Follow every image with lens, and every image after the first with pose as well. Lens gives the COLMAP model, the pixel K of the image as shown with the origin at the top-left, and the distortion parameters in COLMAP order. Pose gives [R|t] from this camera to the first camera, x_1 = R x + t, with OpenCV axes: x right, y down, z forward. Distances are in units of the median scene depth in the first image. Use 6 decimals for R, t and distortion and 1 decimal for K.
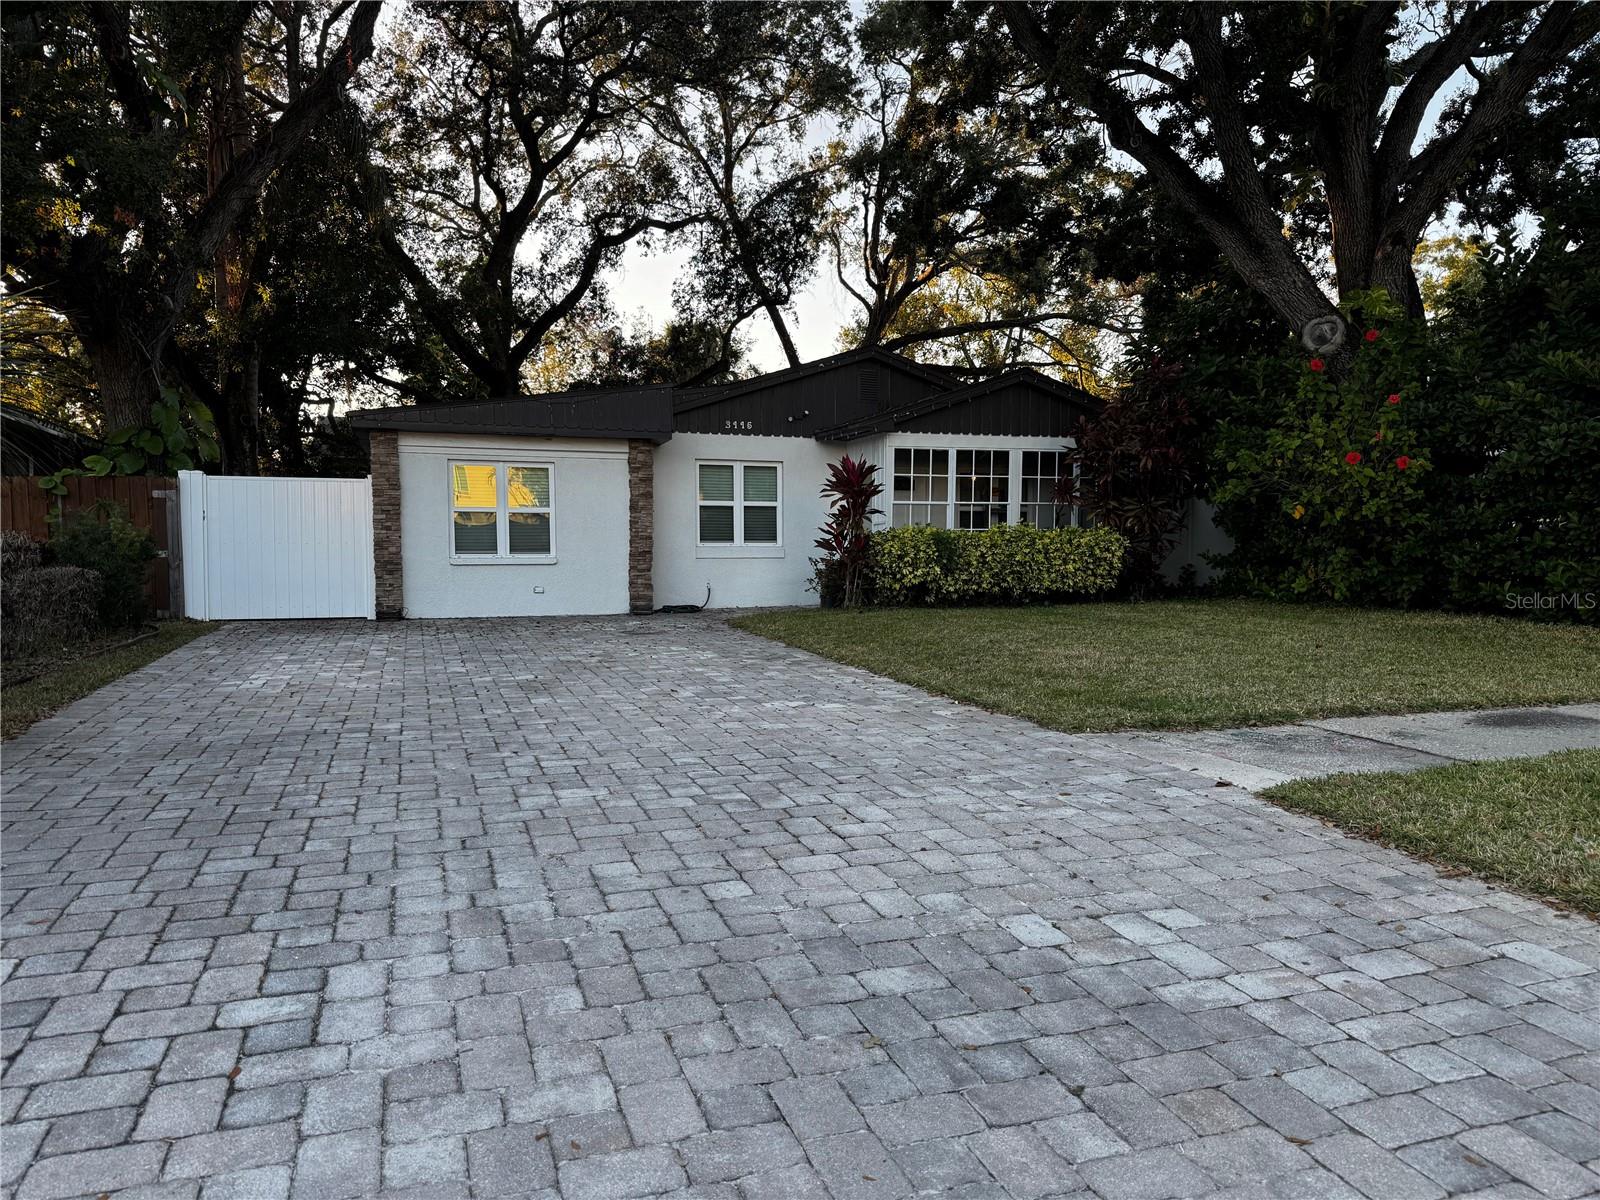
lens RADIAL K [[1115.1, 0, 805.6], [0, 1115.1, 609.4], [0, 0, 1]] dist [0.068934, -0.087648]
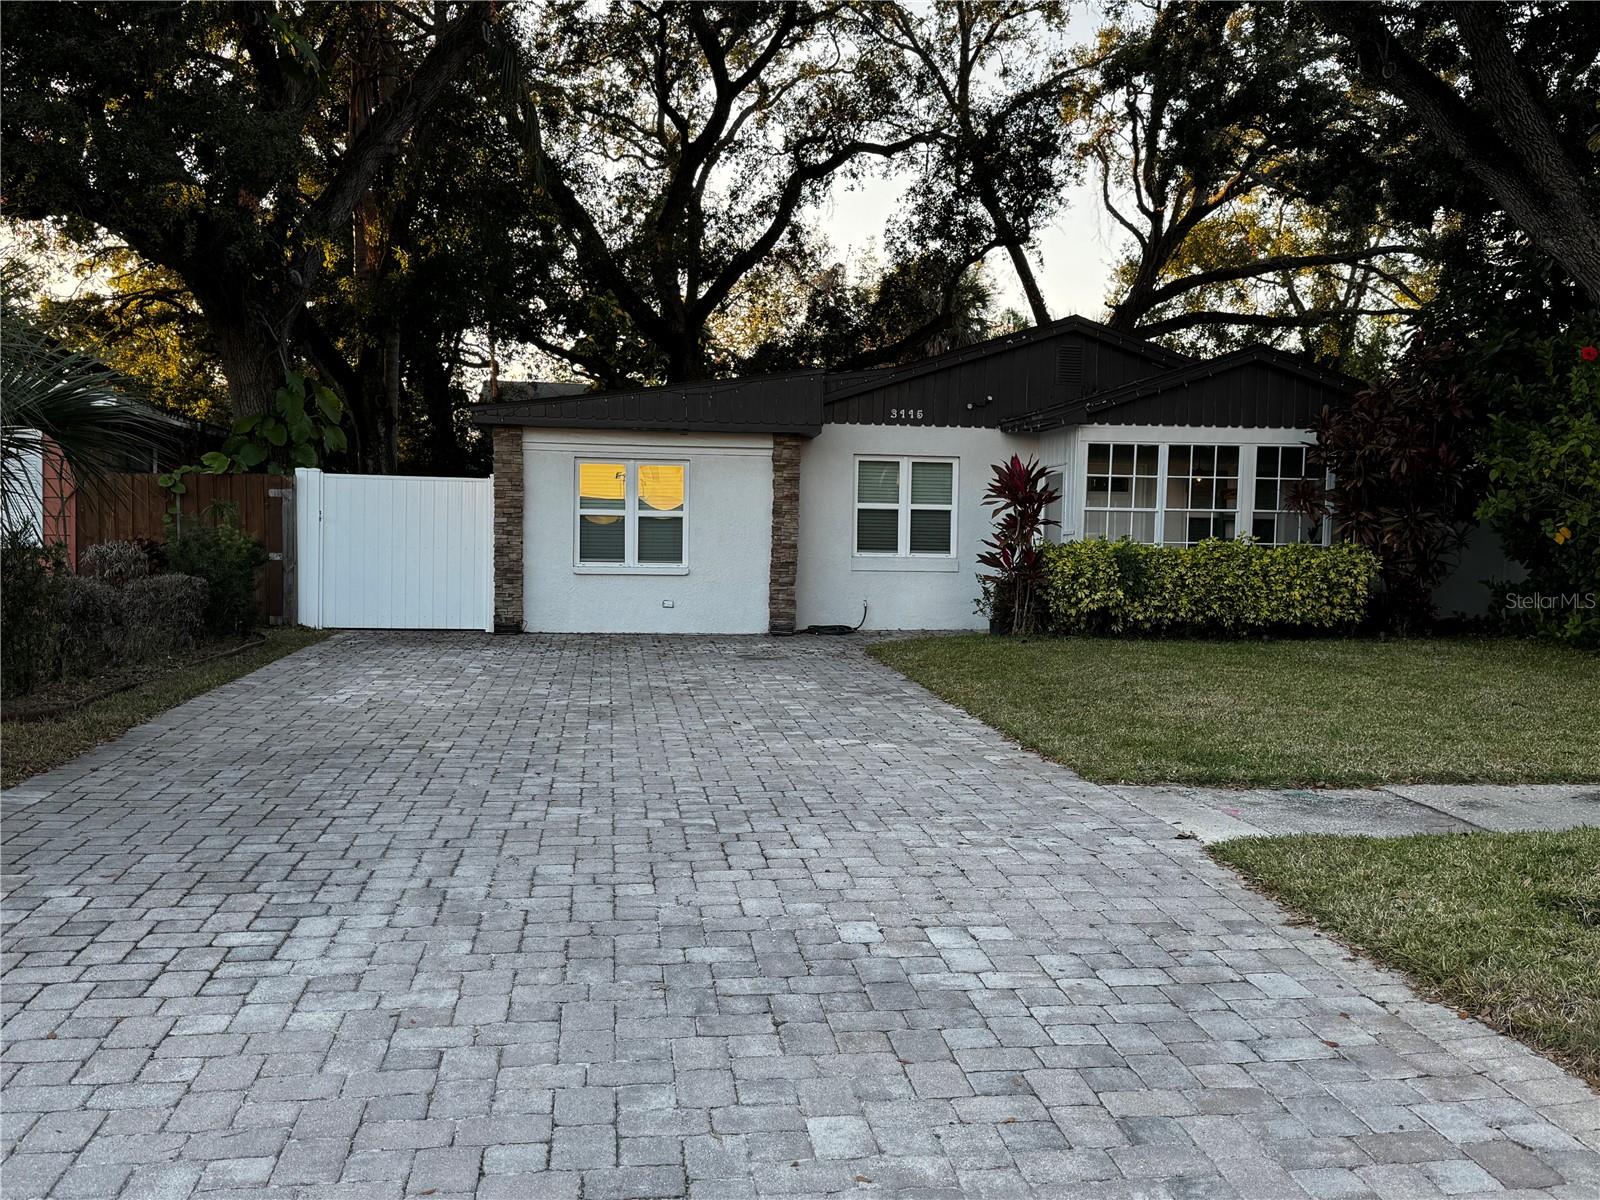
lens RADIAL K [[1475.1, 0, 803.1], [0, 1475.1, 580.7], [0, 0, 1]] dist [0.210133, -0.456900]
pose [[0.979609, 0.023403, -0.199545, 0.099519], [-0.028961, 0.999268, -0.024977, -0.009621], [0.198814, 0.030247, 0.979570, -0.124331]]
